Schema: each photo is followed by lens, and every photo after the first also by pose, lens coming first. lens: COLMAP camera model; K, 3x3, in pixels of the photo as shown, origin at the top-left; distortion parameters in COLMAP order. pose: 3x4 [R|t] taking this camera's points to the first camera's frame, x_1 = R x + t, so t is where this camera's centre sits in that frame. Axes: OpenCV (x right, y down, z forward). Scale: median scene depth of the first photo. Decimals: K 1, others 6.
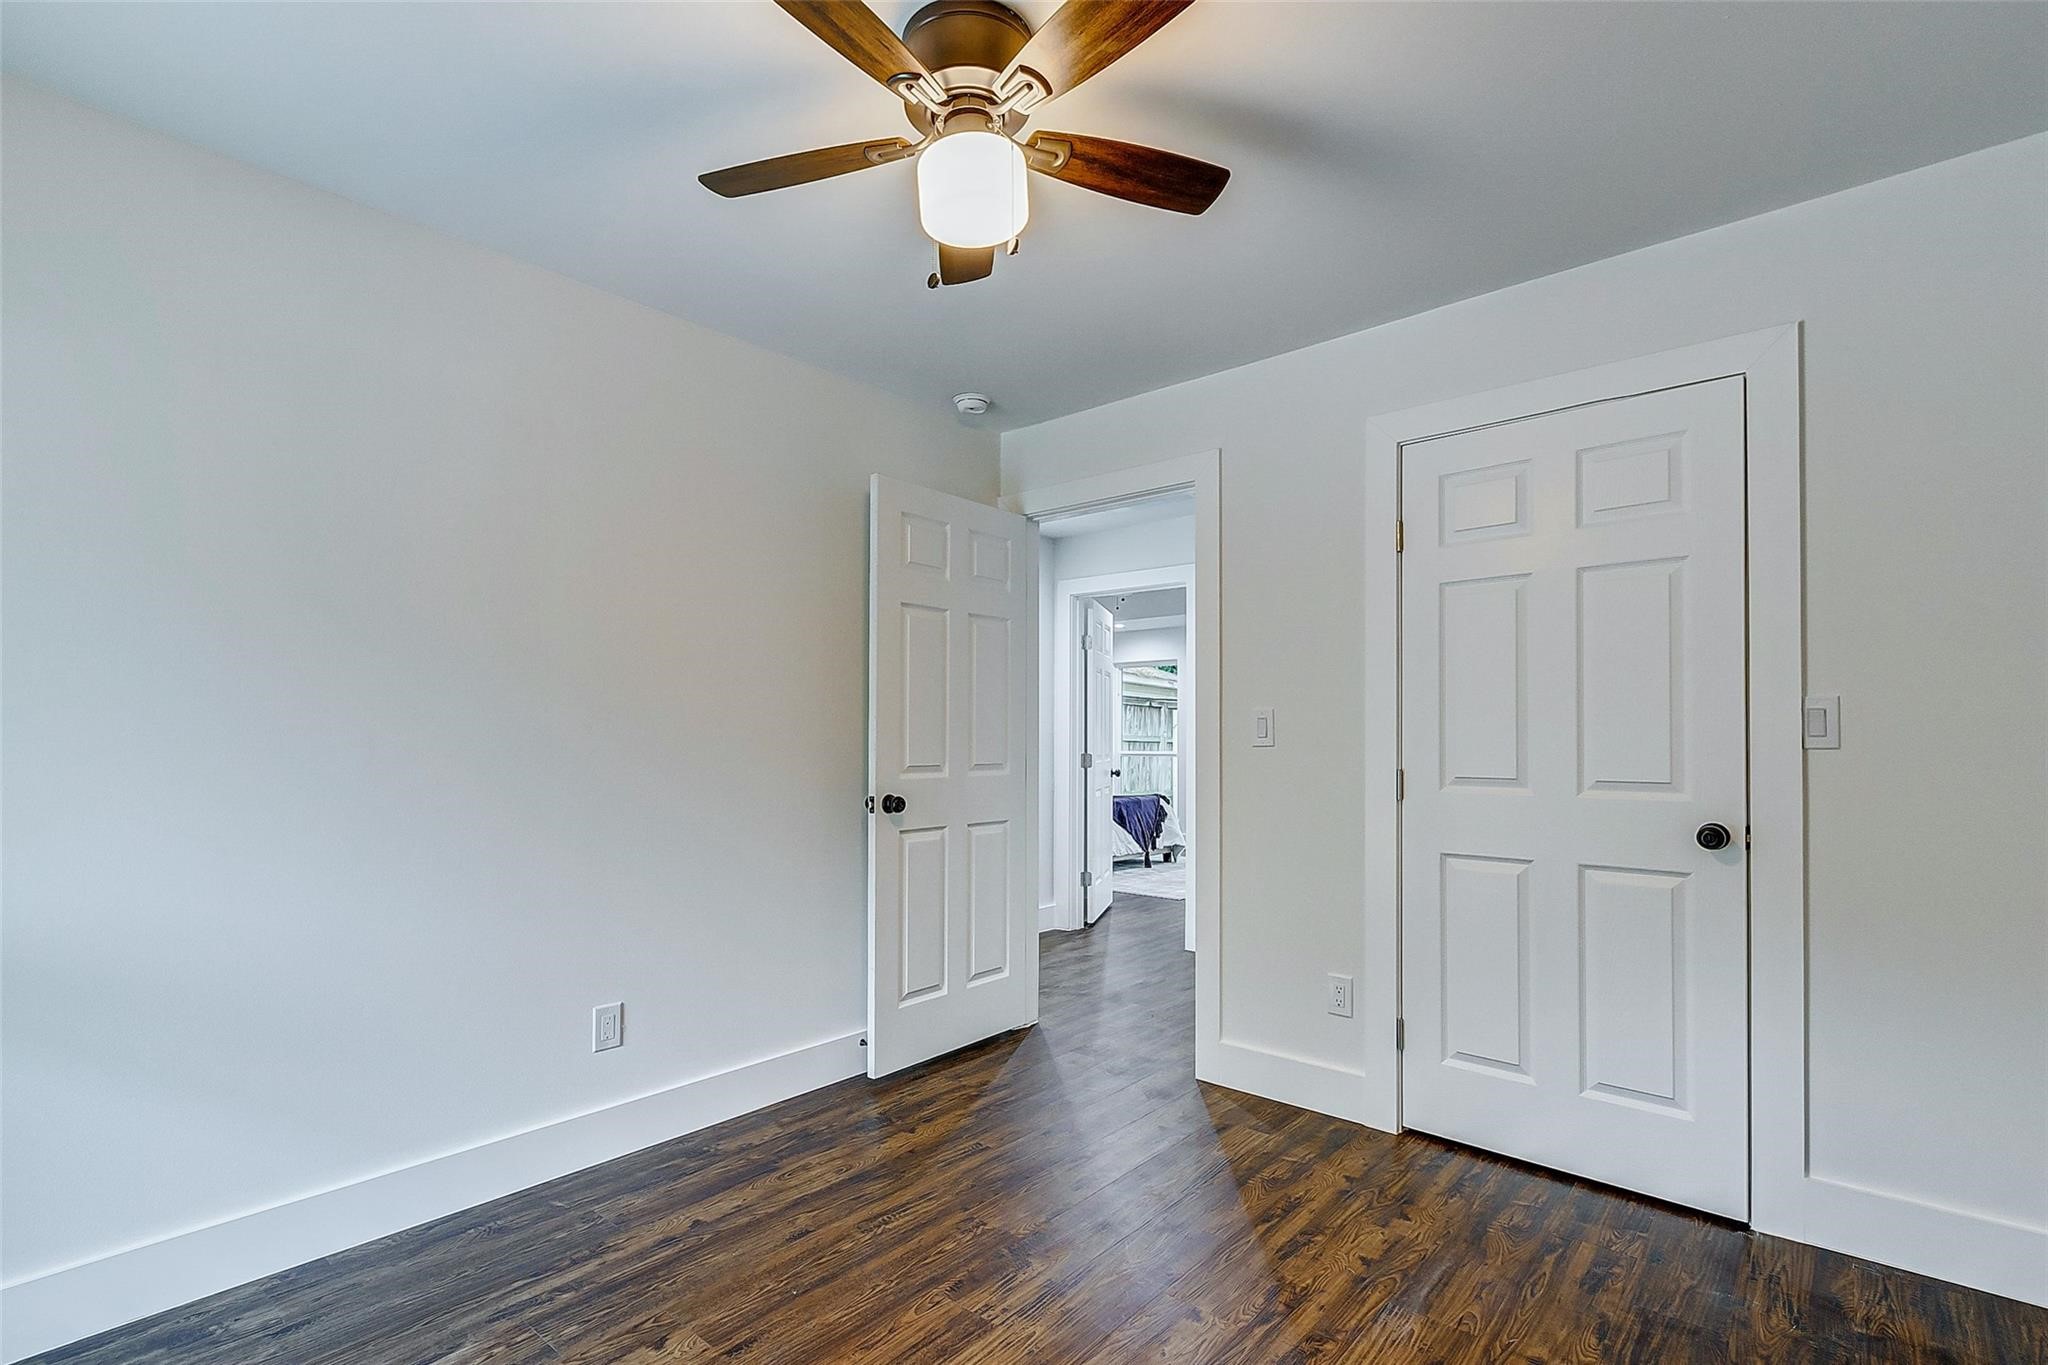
lens RADIAL K [[928.0, 0, 1020.7], [0, 928.0, 732.0], [0, 0, 1]] dist [0.001128, -0.000052]
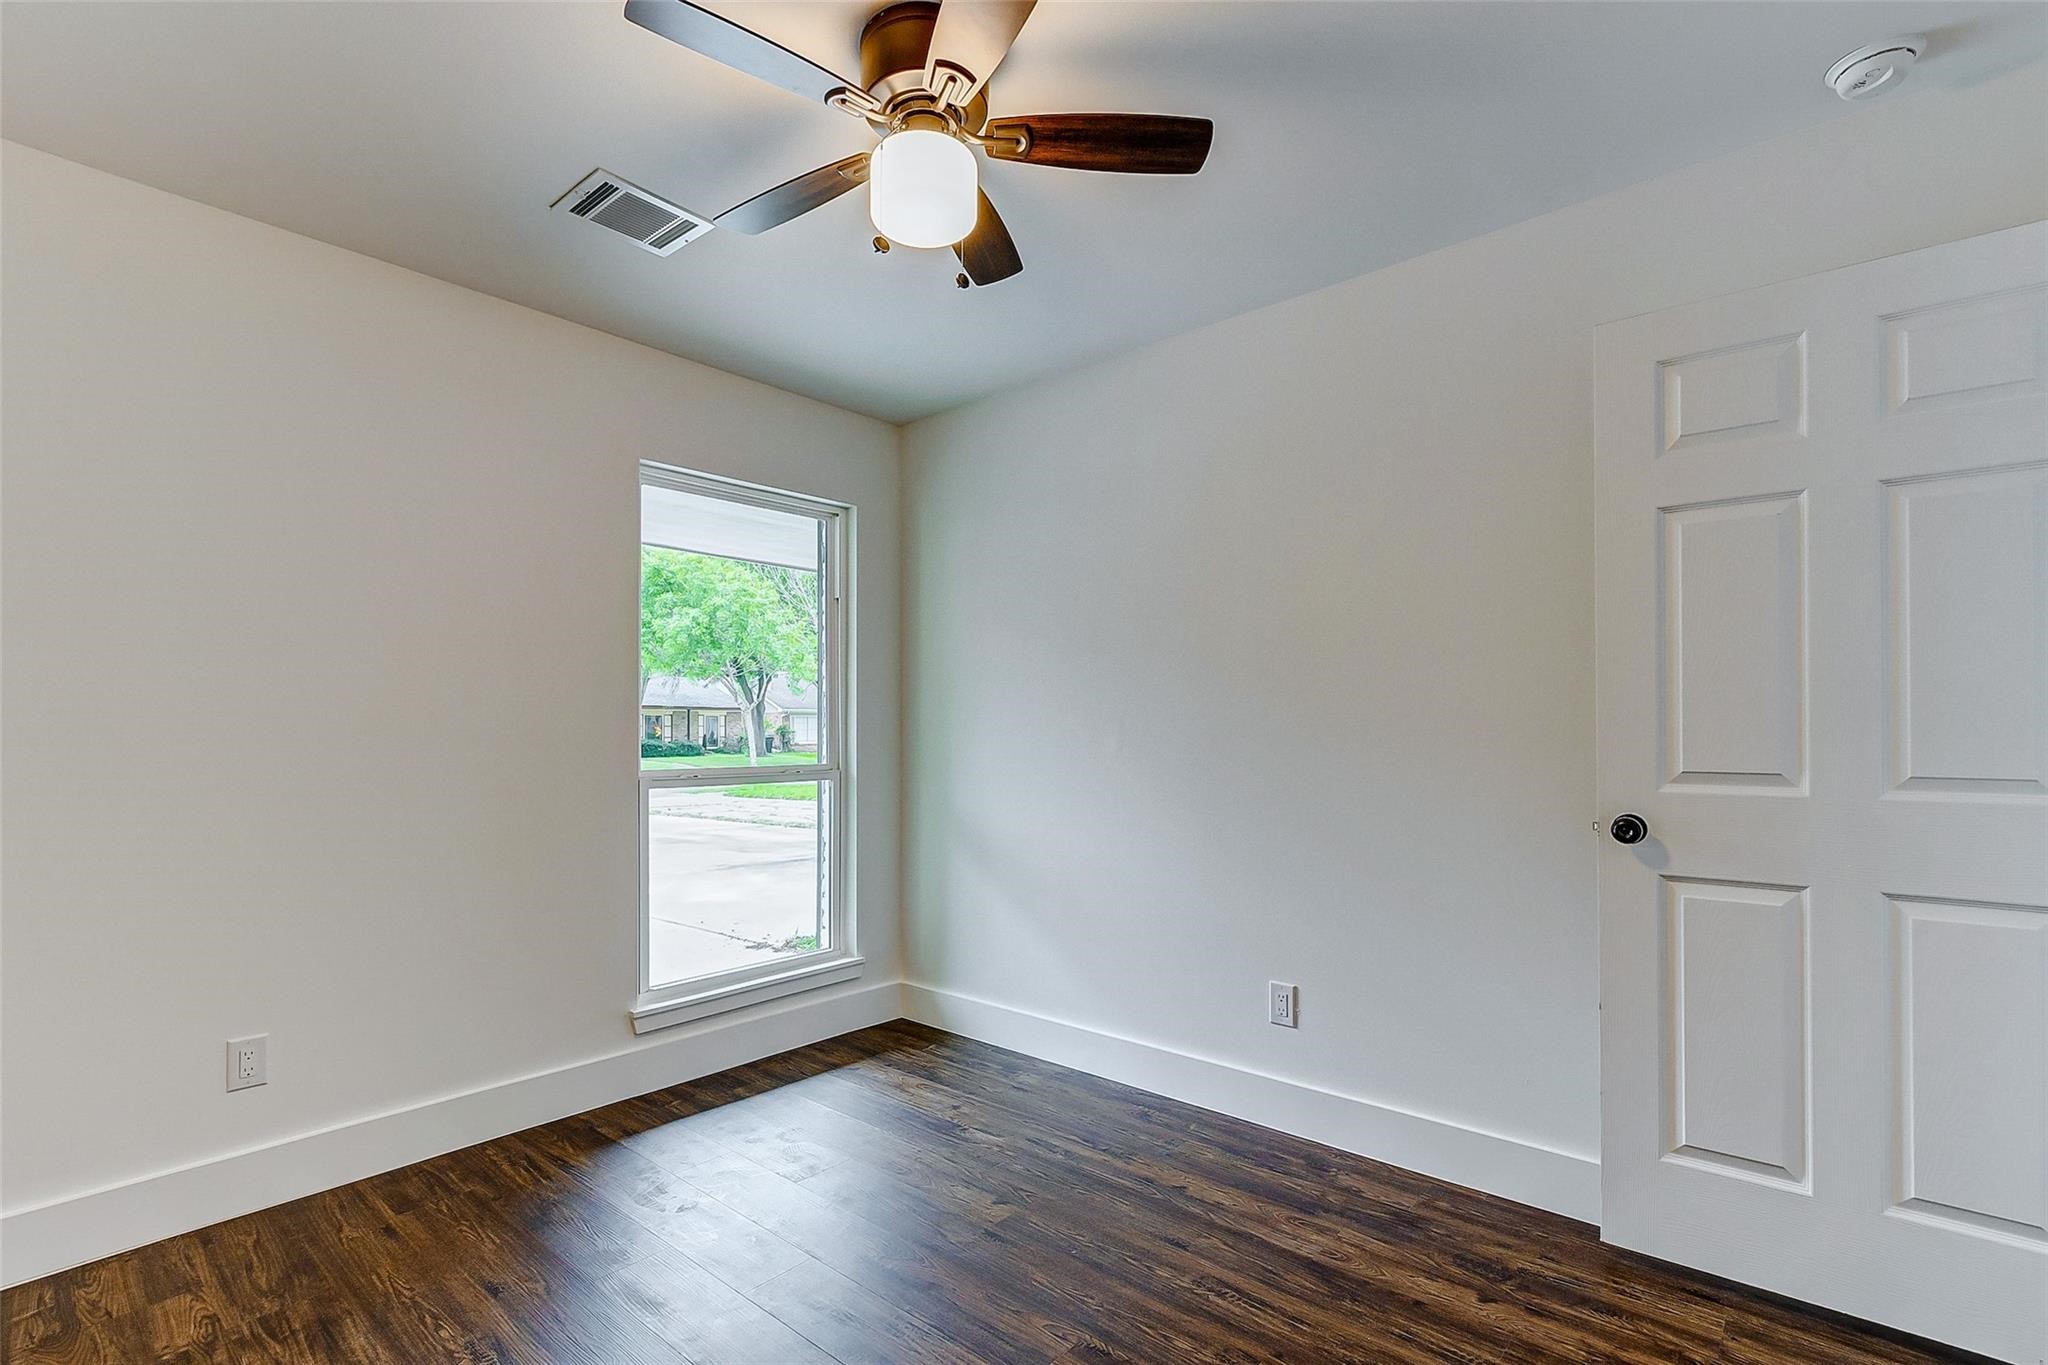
lens RADIAL K [[947.3, 0, 1001.9], [0, 947.3, 717.5], [0, 0, 1]] dist [0.015851, -0.000744]
pose [[-0.006546, -0.013219, -0.999891, 0.646935], [0.012933, 0.999828, -0.013302, 0.004523], [0.999895, -0.013019, -0.006374, 0.706495]]
